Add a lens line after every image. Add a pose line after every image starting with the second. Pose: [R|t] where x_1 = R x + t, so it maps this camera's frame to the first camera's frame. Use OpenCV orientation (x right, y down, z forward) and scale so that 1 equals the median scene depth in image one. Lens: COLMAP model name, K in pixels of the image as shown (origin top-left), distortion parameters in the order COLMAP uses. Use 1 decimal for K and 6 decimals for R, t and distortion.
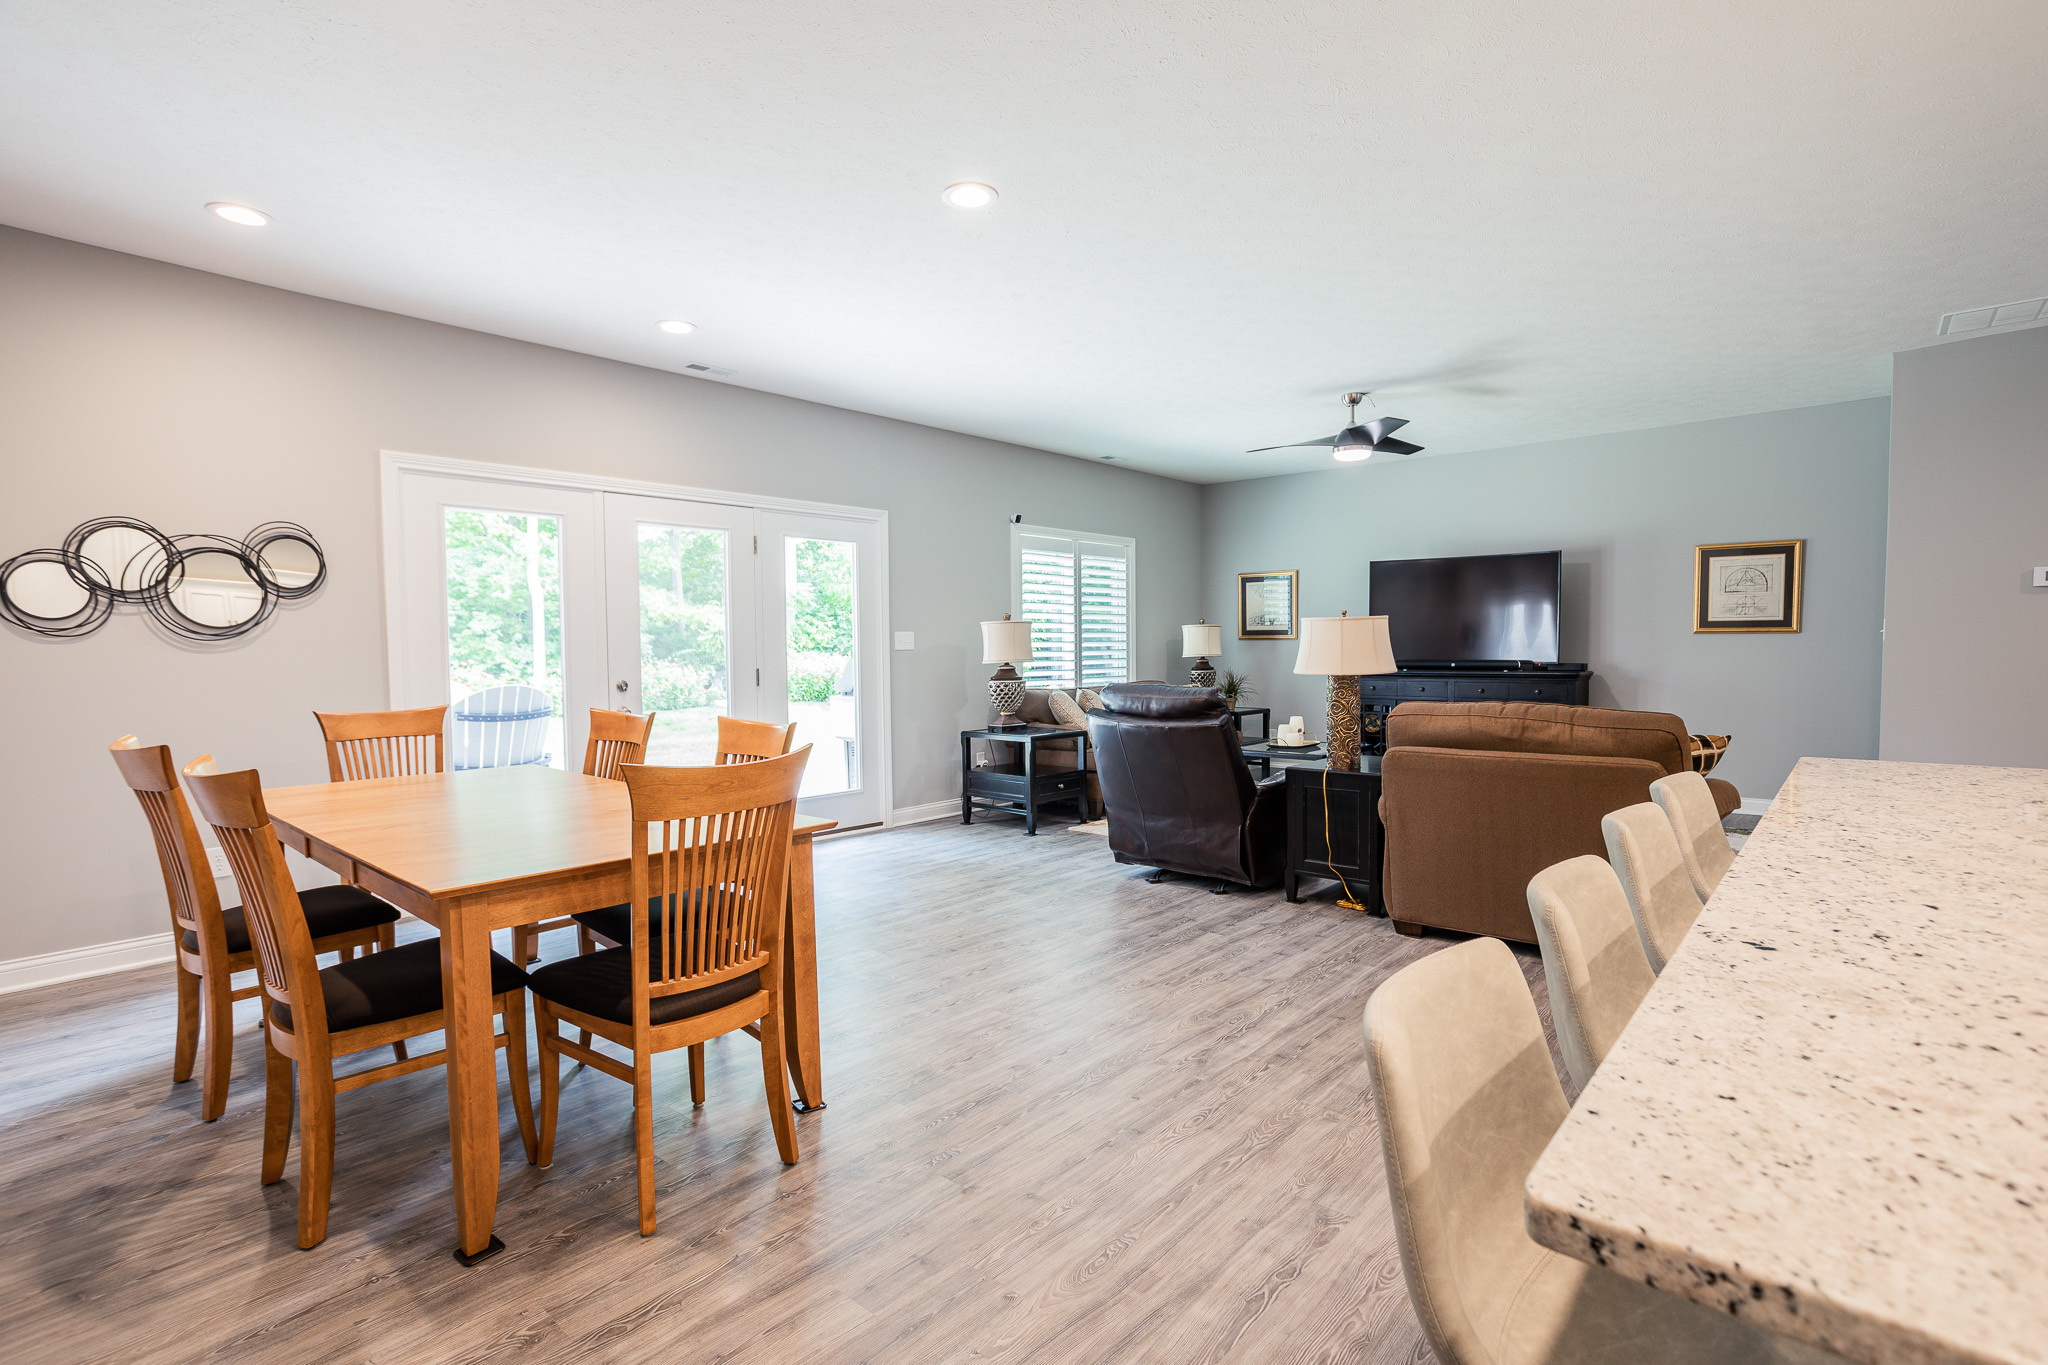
lens RADIAL K [[991.7, 0, 1035.0], [0, 991.7, 685.1], [0, 0, 1]] dist [-0.013101, 0.013956]
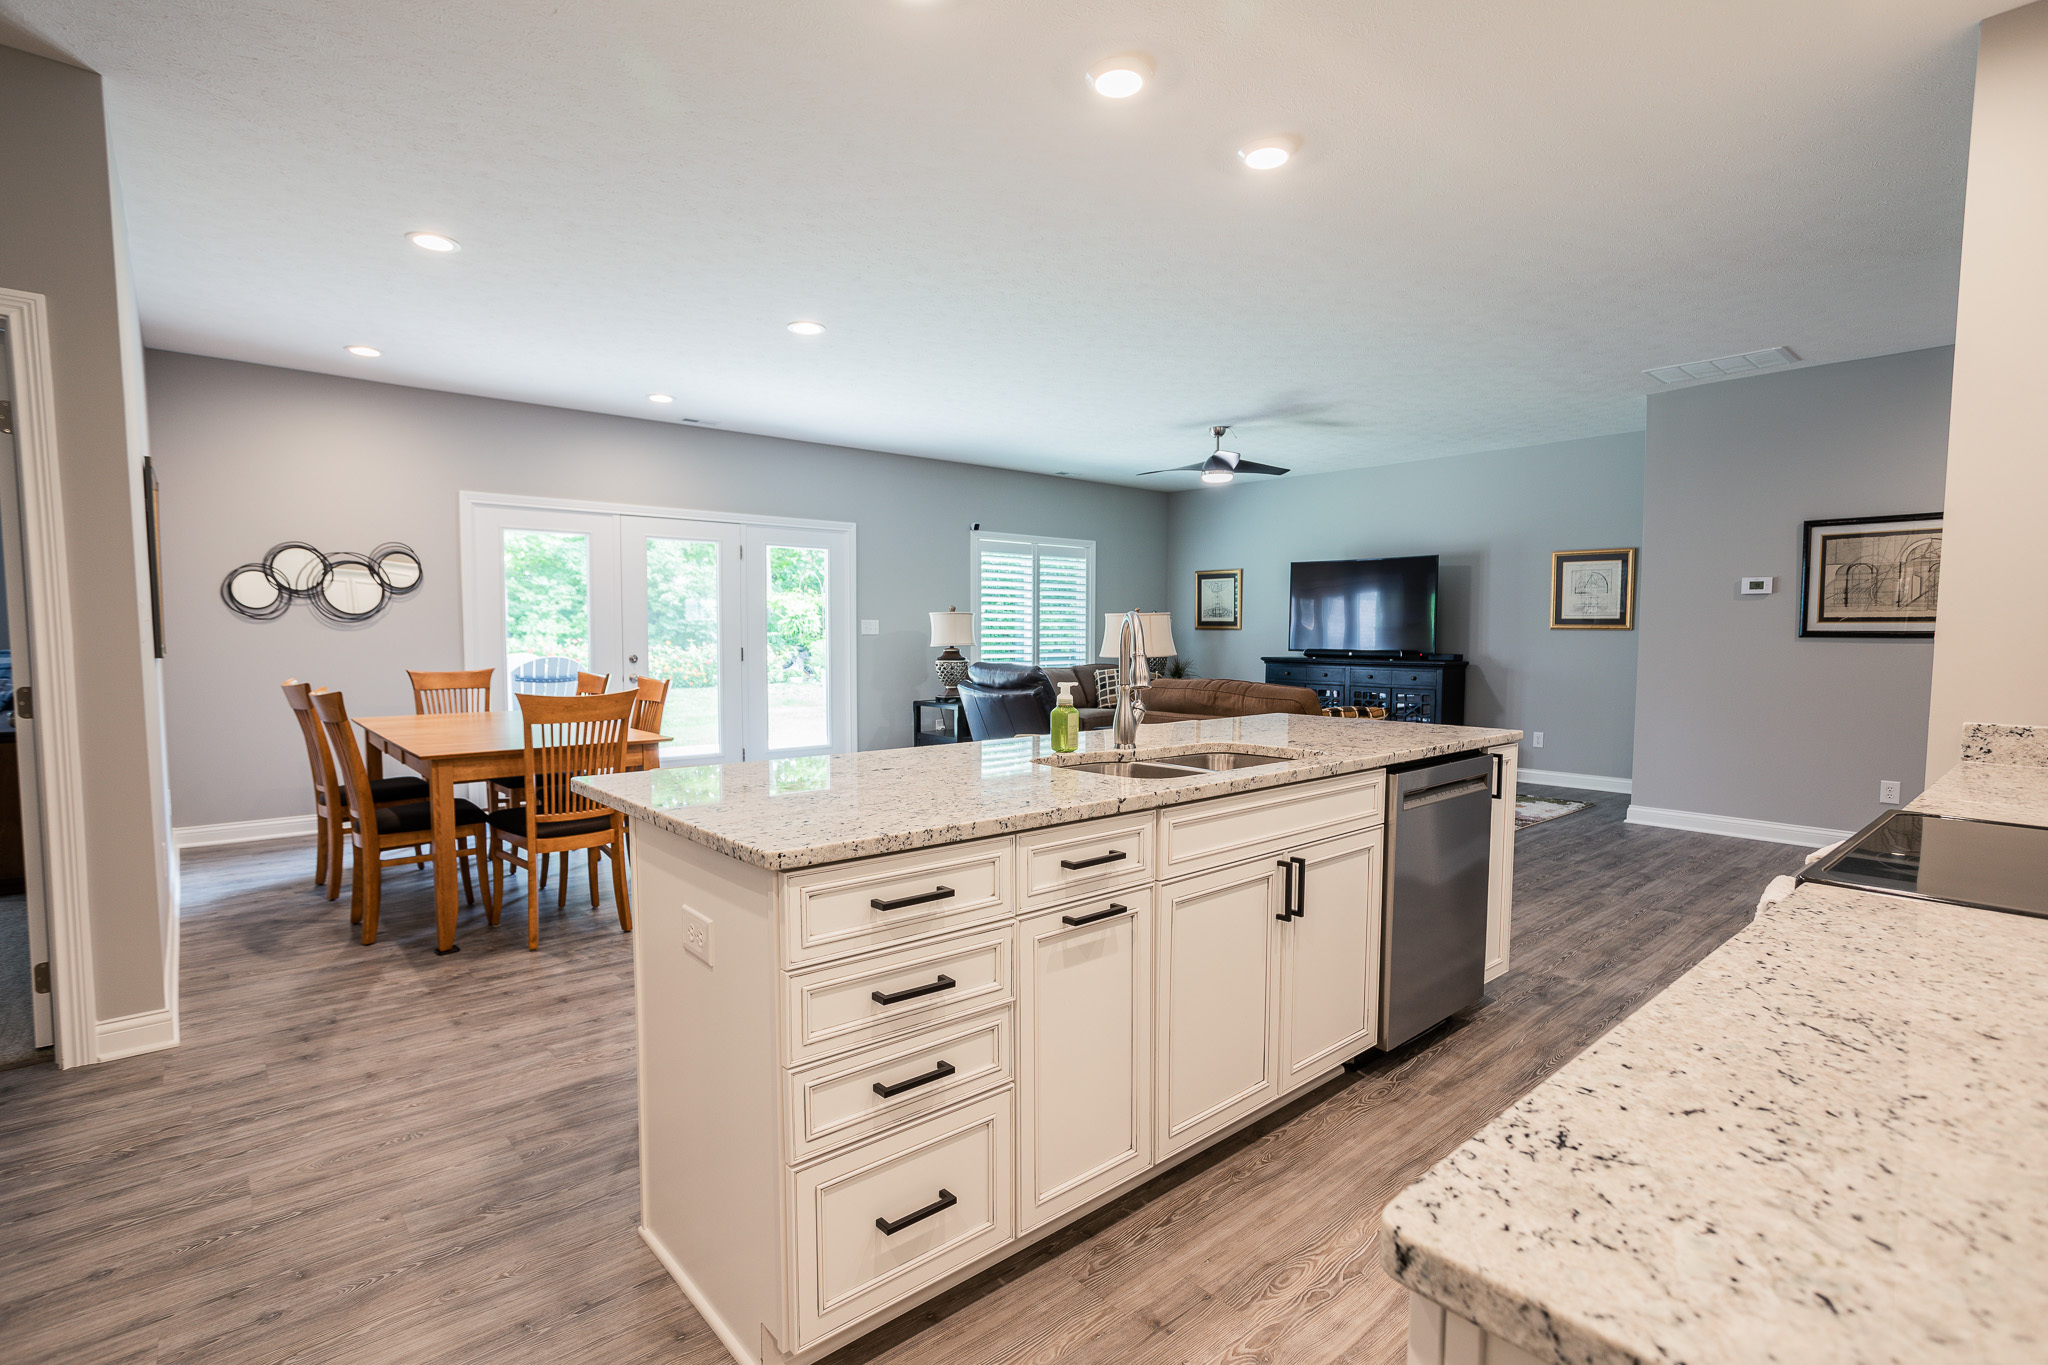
lens RADIAL K [[991.7, 0, 1022.7], [0, 991.7, 686.4], [0, 0, 1]] dist [-0.013101, 0.013956]
pose [[0.991109, 0.020274, -0.131501, 0.326022], [-0.018195, 0.999690, 0.016994, 0.007245], [0.131805, -0.014450, 0.991170, -0.306045]]
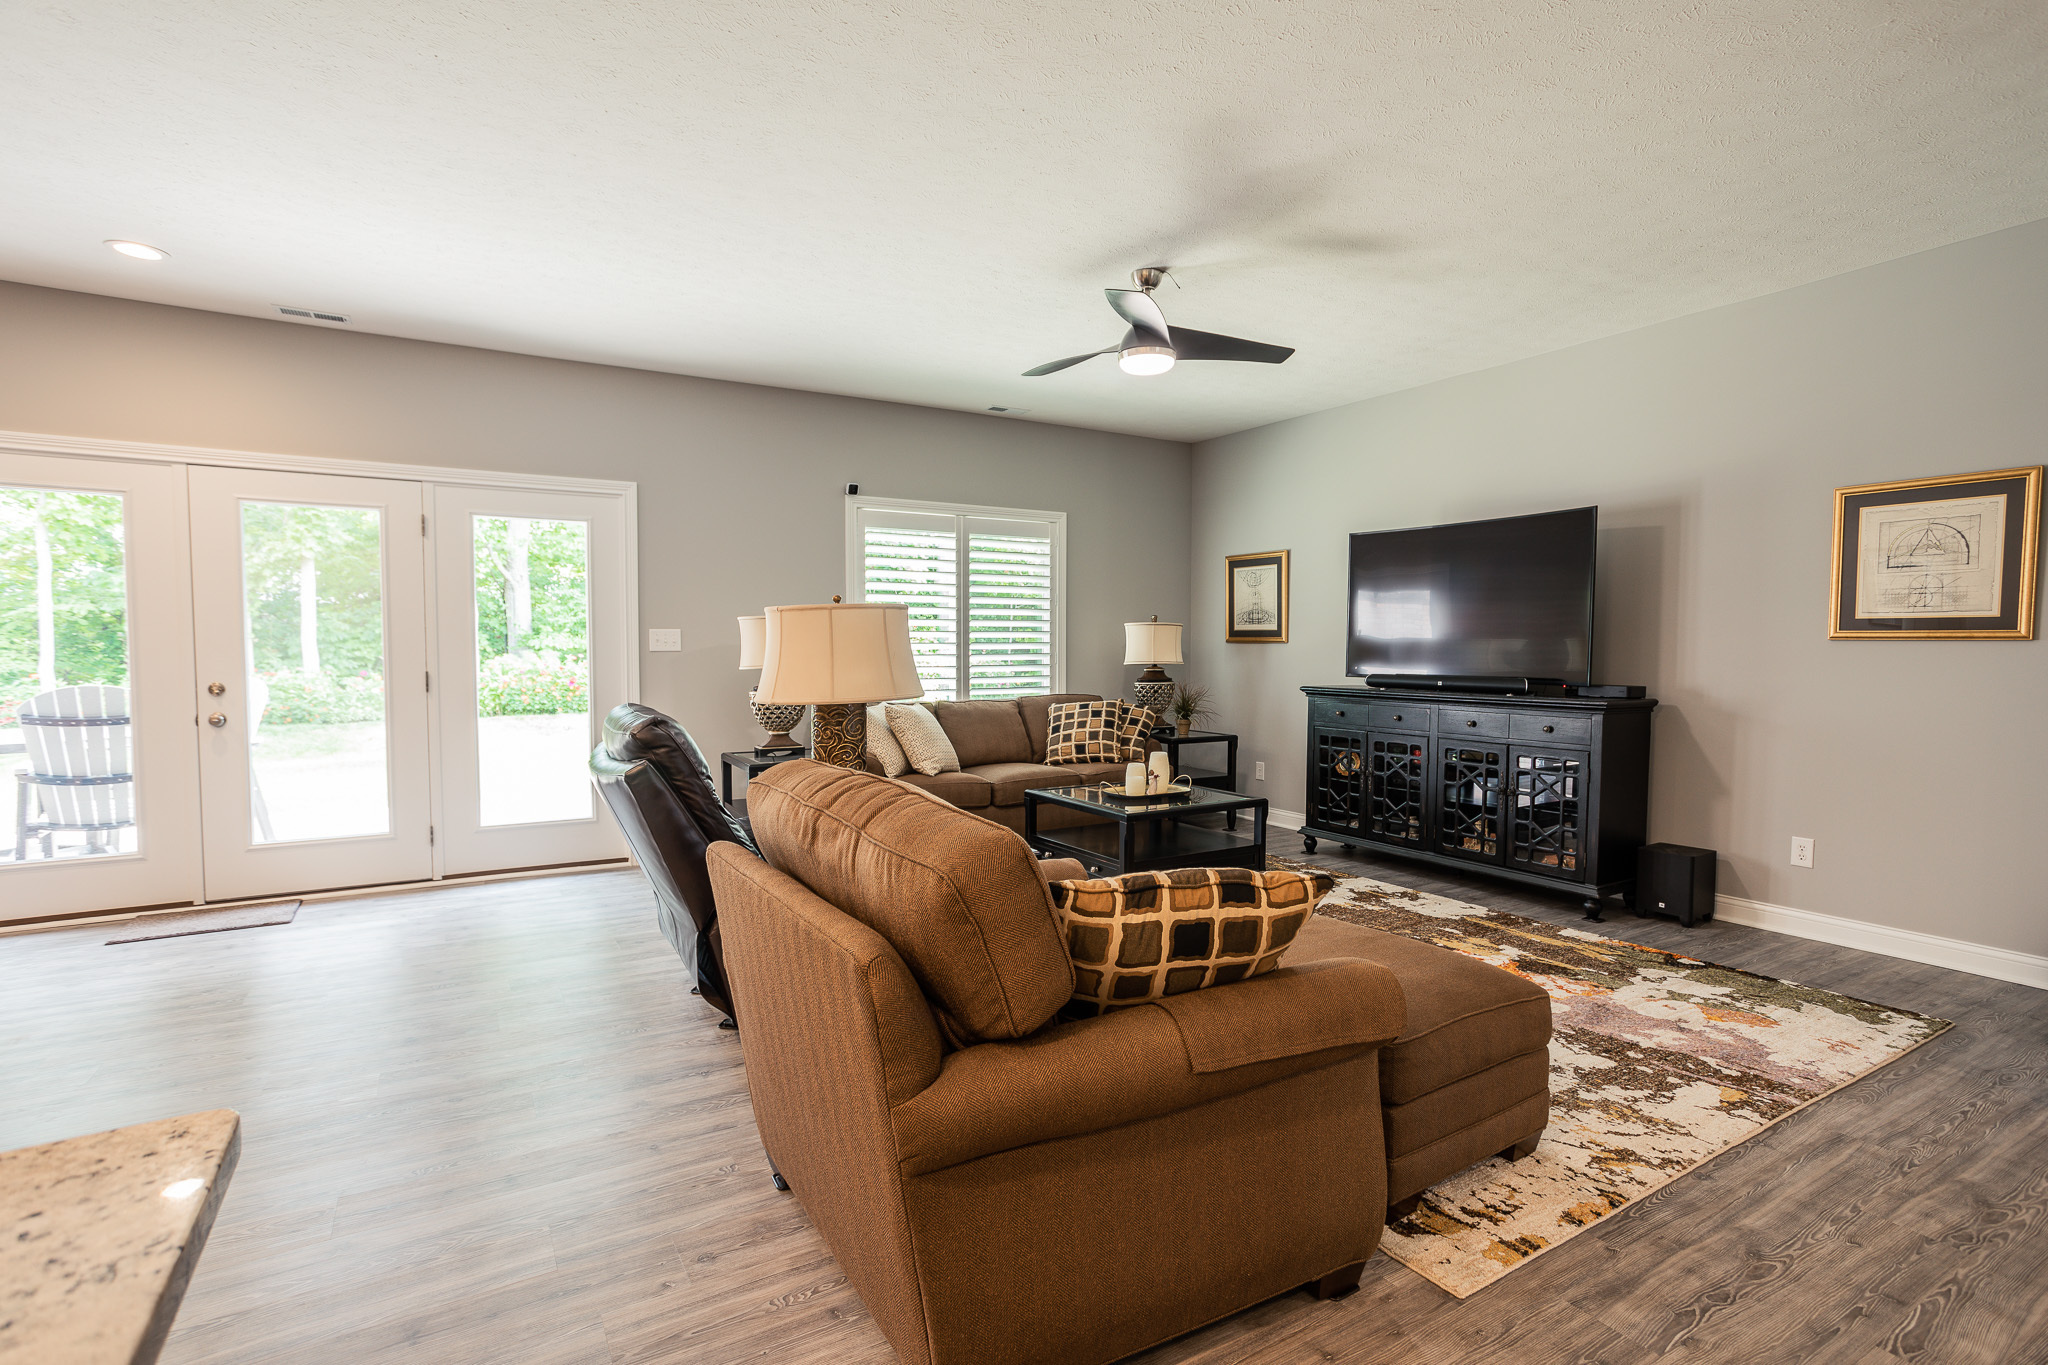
lens RADIAL K [[991.7, 0, 1015.4], [0, 991.7, 690.7], [0, 0, 1]] dist [-0.013101, 0.013956]
pose [[0.952128, 0.024898, -0.304685, 0.579816], [-0.022835, 0.999686, 0.010335, -0.025793], [0.304847, -0.002883, 0.952397, 0.442636]]
